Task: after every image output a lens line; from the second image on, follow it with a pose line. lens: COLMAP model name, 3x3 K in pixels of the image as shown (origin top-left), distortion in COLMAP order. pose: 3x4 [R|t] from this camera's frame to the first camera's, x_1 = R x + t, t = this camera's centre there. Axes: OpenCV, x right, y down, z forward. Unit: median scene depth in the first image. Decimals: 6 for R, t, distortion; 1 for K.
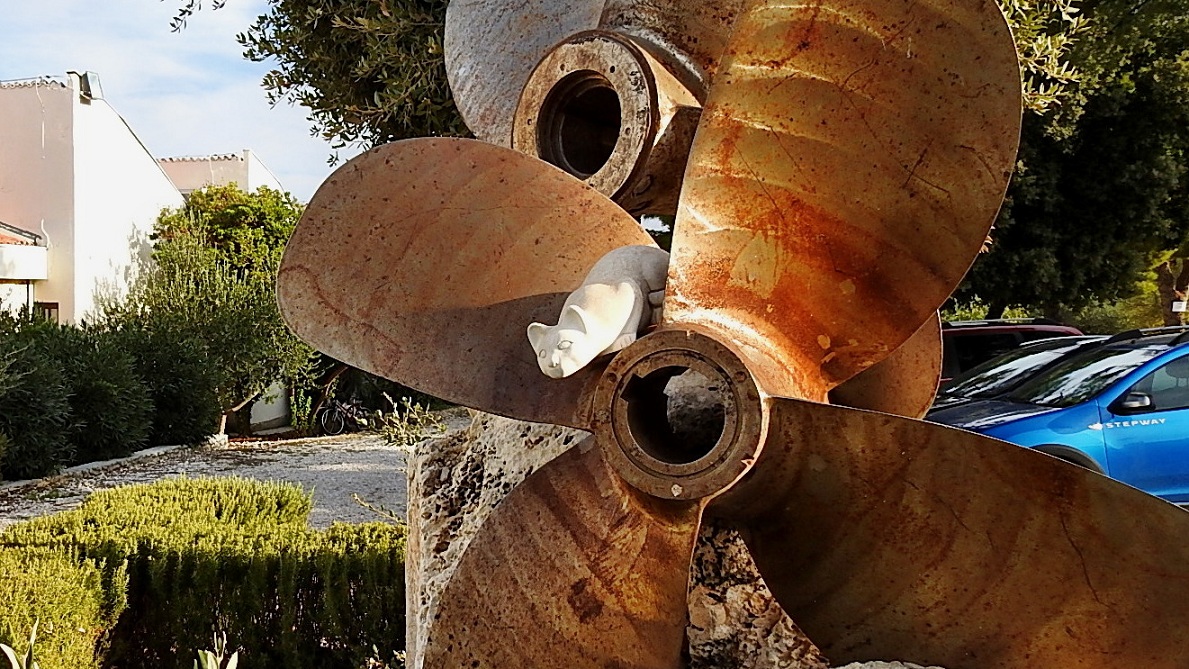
lens RADIAL K [[1112.3, 0, 597.7], [0, 1112.3, 317.2], [0, 0, 1]] dist [-0.006560, 0.000000]
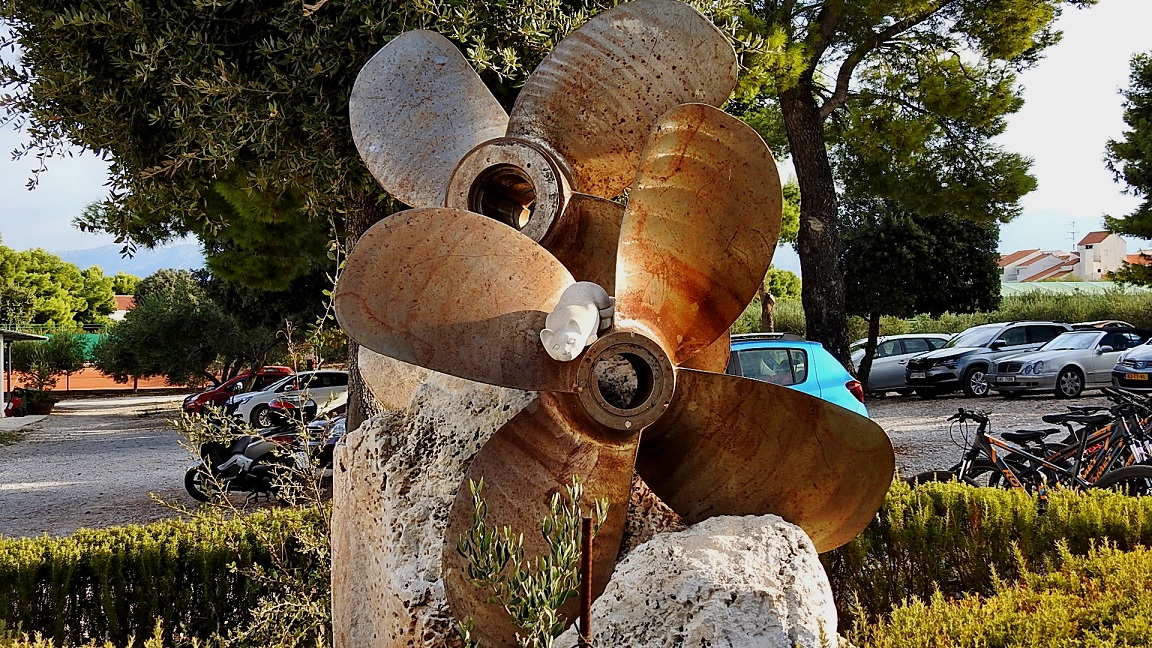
lens RADIAL K [[1345.4, 0, 575.8], [0, 1345.4, 323.5], [0, 0, 1]] dist [-0.027346, 0.000000]
pose [[0.863598, -0.006693, 0.504137, -0.929677], [0.014494, 0.999828, -0.011554, 0.019075], [-0.503973, 0.017285, 0.863547, -0.678254]]
